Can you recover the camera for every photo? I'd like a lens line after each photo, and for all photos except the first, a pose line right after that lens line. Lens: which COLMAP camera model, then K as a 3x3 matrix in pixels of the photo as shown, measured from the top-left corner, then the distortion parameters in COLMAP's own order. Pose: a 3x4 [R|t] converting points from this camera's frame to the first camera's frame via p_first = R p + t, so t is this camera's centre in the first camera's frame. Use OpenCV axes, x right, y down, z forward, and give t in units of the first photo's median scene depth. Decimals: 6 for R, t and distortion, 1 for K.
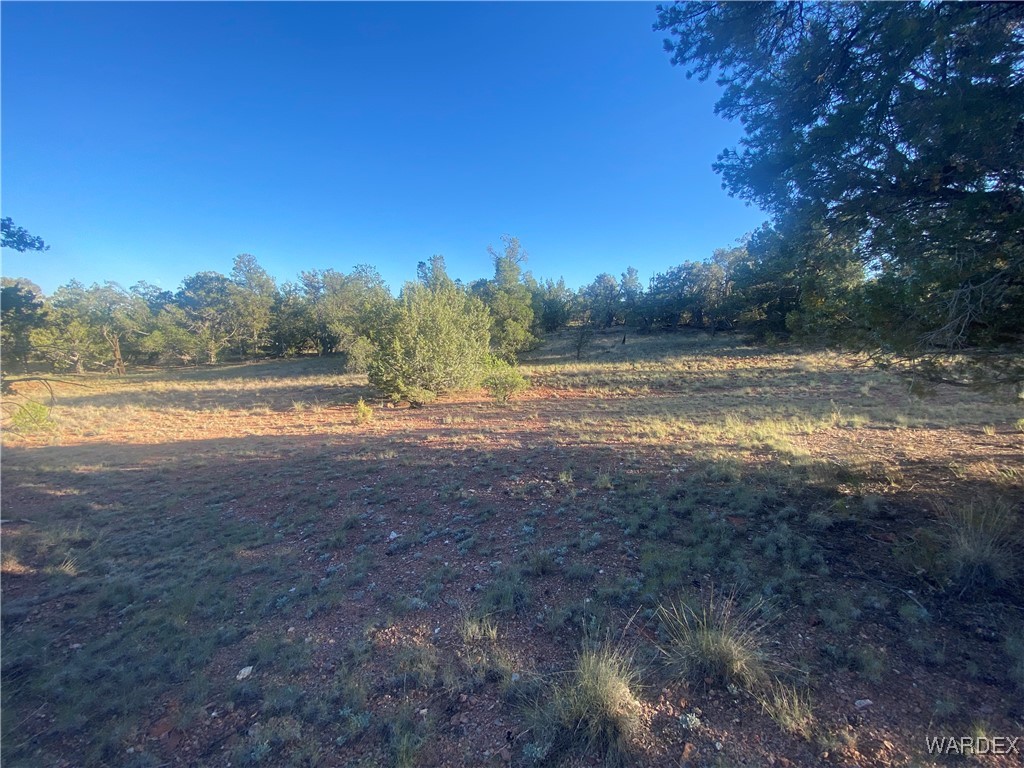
lens RADIAL K [[405.3, 0, 525.2], [0, 405.3, 380.7], [0, 0, 1]] dist [-0.000933, -0.012934]
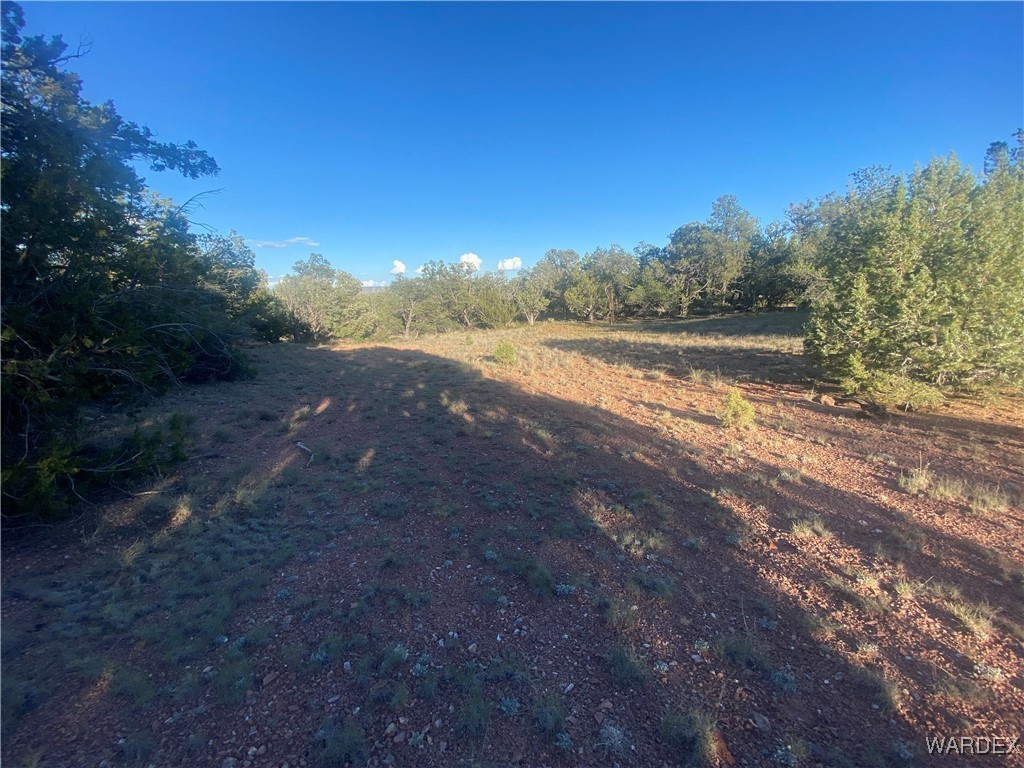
lens RADIAL K [[405.3, 0, 525.2], [0, 405.3, 380.7], [0, 0, 1]] dist [-0.000933, -0.012934]
pose [[0.426758, 0.166234, -0.888957, -0.012087], [-0.066887, 0.986071, 0.152284, -0.013578], [0.901889, -0.005529, 0.431933, 0.233533]]
